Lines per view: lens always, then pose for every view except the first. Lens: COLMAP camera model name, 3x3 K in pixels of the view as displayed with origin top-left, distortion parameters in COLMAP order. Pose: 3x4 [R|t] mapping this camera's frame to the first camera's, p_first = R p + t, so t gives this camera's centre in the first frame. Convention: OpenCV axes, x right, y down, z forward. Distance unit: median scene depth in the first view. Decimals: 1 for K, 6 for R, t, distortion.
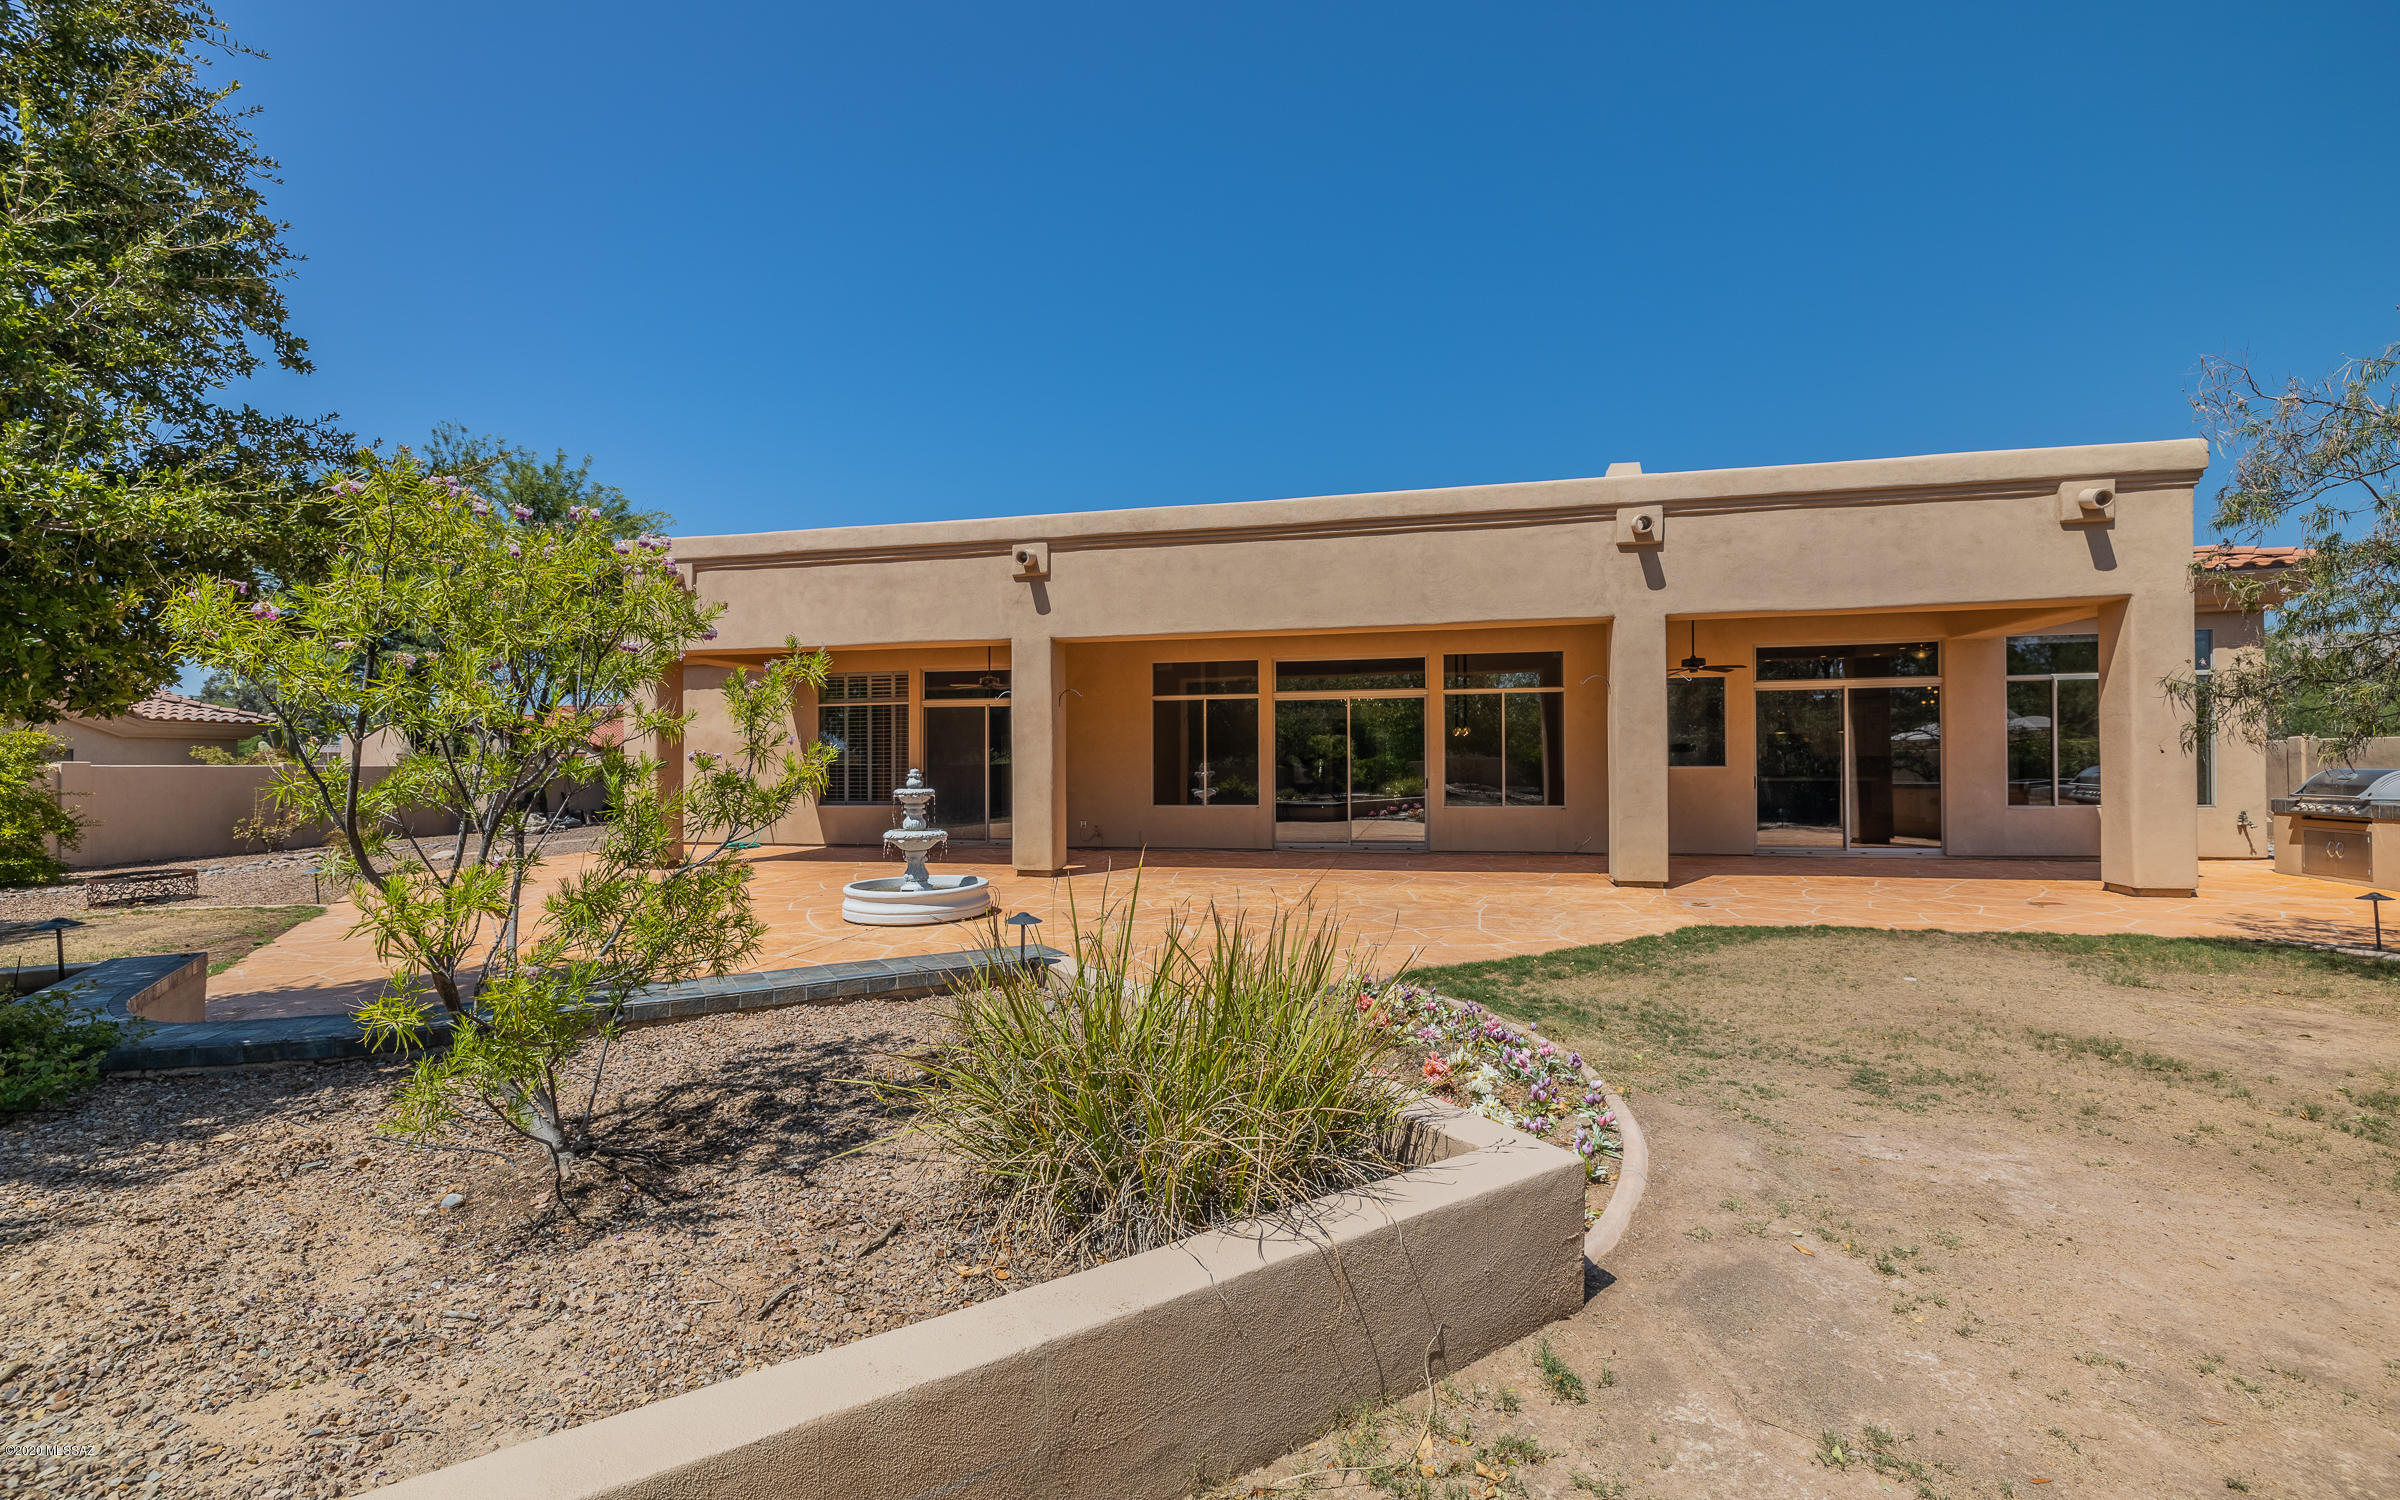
lens RADIAL K [[1009.5, 0, 1202.3], [0, 1009.5, 822.4], [0, 0, 1]] dist [0.000494, 0.000154]
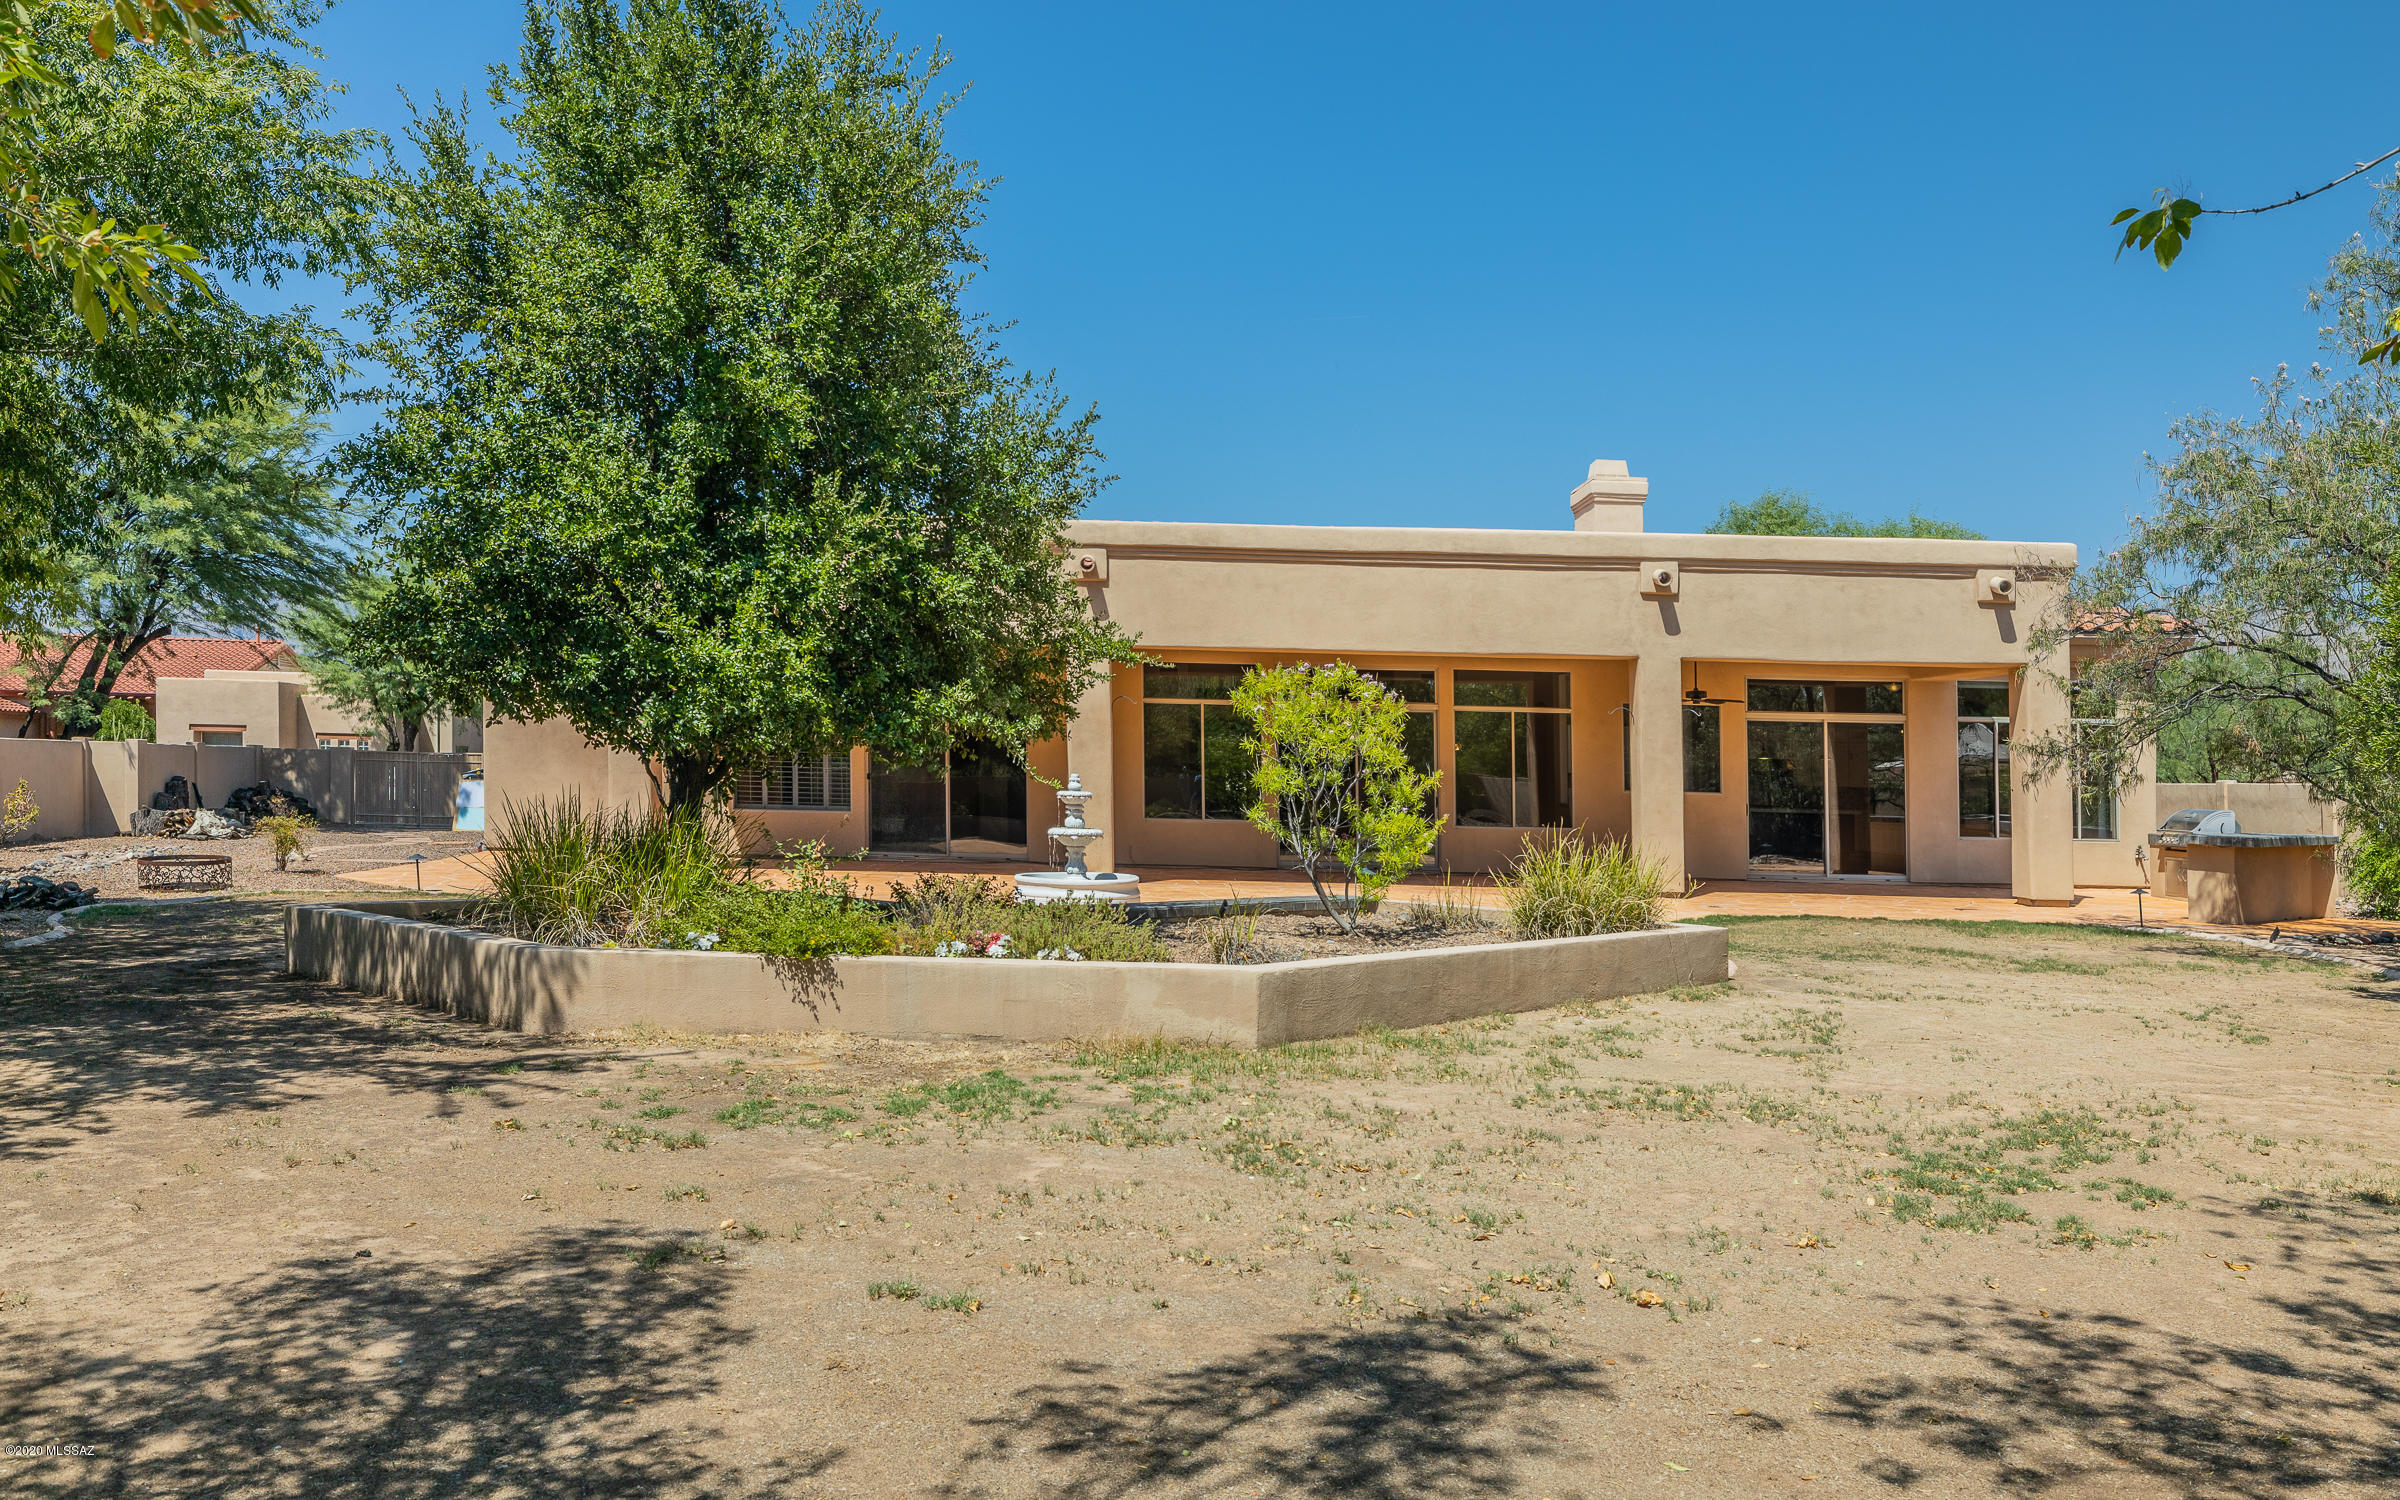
lens RADIAL K [[1829.1, 0, 1200.0], [0, 1829.1, 750.0], [0, 0, 1]] dist [-0.007584, -0.002774]
pose [[0.973626, 0.034324, 0.225555, -0.479708], [-0.018458, 0.997228, -0.072078, 0.050836], [-0.227404, 0.066014, 0.971560, -0.788815]]
